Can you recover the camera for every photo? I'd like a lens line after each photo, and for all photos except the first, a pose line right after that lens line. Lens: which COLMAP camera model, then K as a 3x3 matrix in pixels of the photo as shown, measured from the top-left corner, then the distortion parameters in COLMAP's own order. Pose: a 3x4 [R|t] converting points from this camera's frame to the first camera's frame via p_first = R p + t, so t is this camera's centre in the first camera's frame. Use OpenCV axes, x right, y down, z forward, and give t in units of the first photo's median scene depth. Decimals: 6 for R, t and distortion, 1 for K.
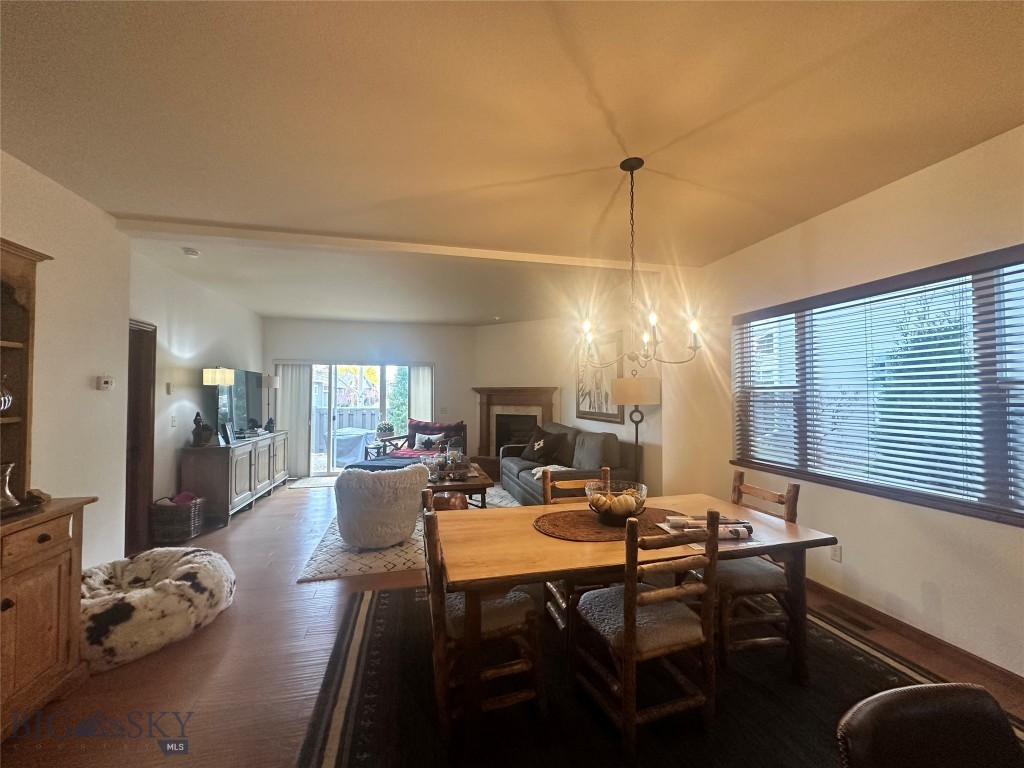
lens RADIAL K [[410.8, 0, 512.7], [0, 410.8, 384.8], [0, 0, 1]] dist [0.000562, -0.000671]
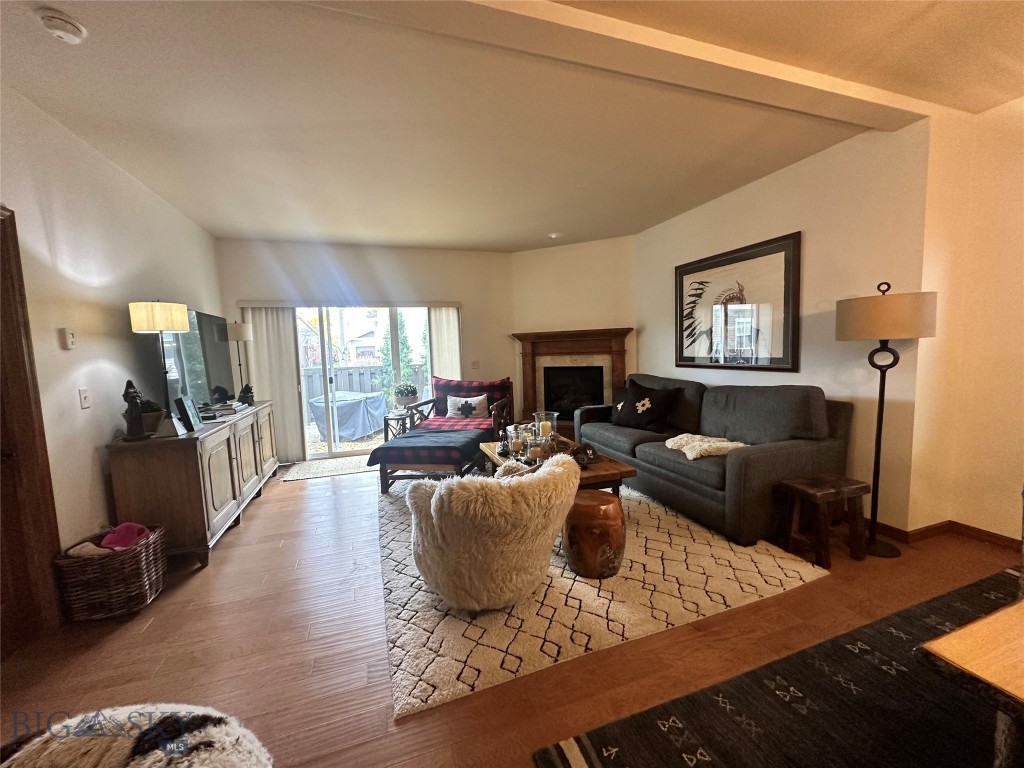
lens RADIAL K [[410.8, 0, 512.3], [0, 410.8, 385.5], [0, 0, 1]] dist [0.000562, -0.000671]
pose [[0.994738, -0.043054, 0.092968, -0.230719], [0.032197, 0.992812, 0.115273, 0.019624], [-0.097262, -0.111673, 0.988974, 0.304964]]
